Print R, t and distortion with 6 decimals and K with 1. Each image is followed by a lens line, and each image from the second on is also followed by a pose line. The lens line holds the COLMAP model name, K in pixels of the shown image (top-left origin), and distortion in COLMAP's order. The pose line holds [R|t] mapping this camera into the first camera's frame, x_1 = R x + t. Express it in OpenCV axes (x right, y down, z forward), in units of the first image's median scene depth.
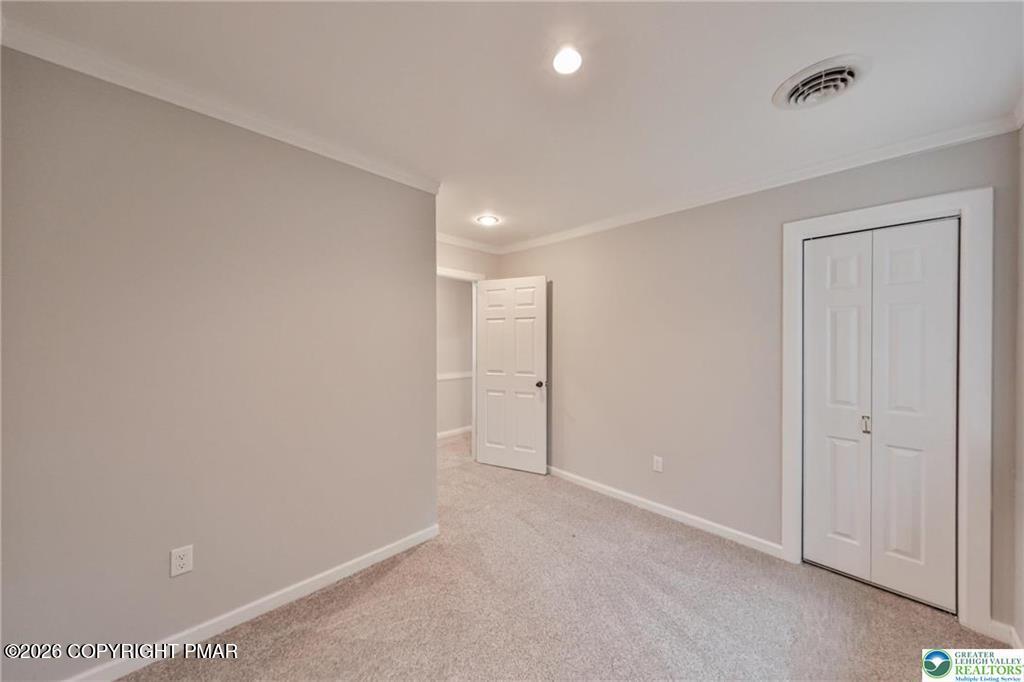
lens RADIAL K [[348.0, 0, 512.4], [0, 348.0, 336.8], [0, 0, 1]] dist [0.000635, -0.004555]
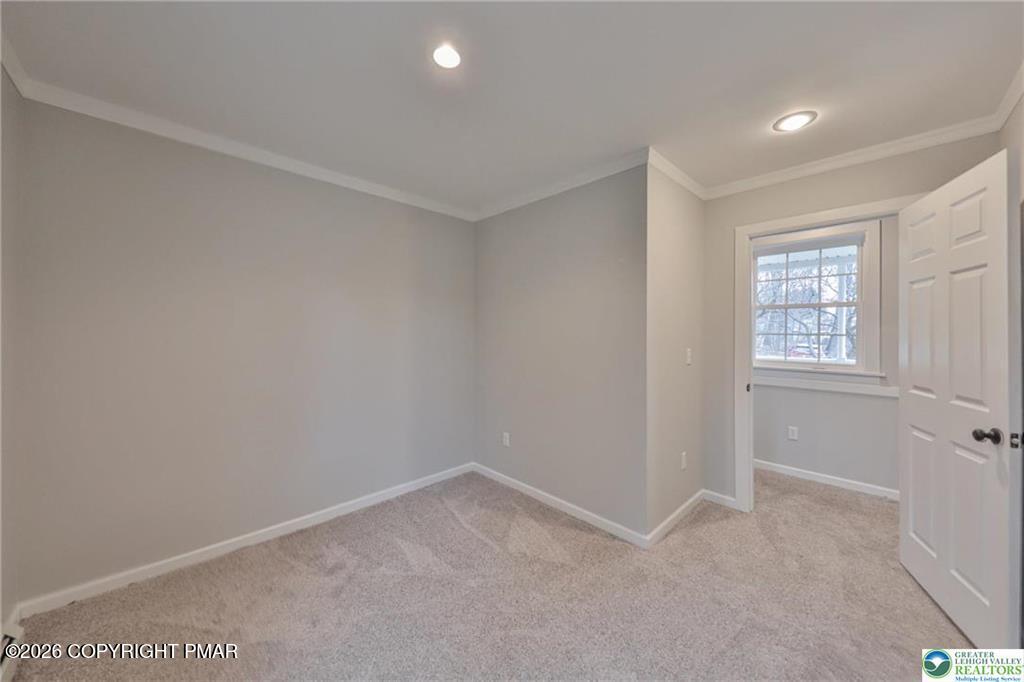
lens RADIAL K [[348.0, 0, 512.4], [0, 348.0, 336.8], [0, 0, 1]] dist [0.000635, -0.004555]
pose [[-0.011755, -0.007439, -0.999903, 0.668652], [-0.005019, 0.999960, -0.007381, 0.043556], [0.999918, 0.004931, -0.011792, 0.670173]]
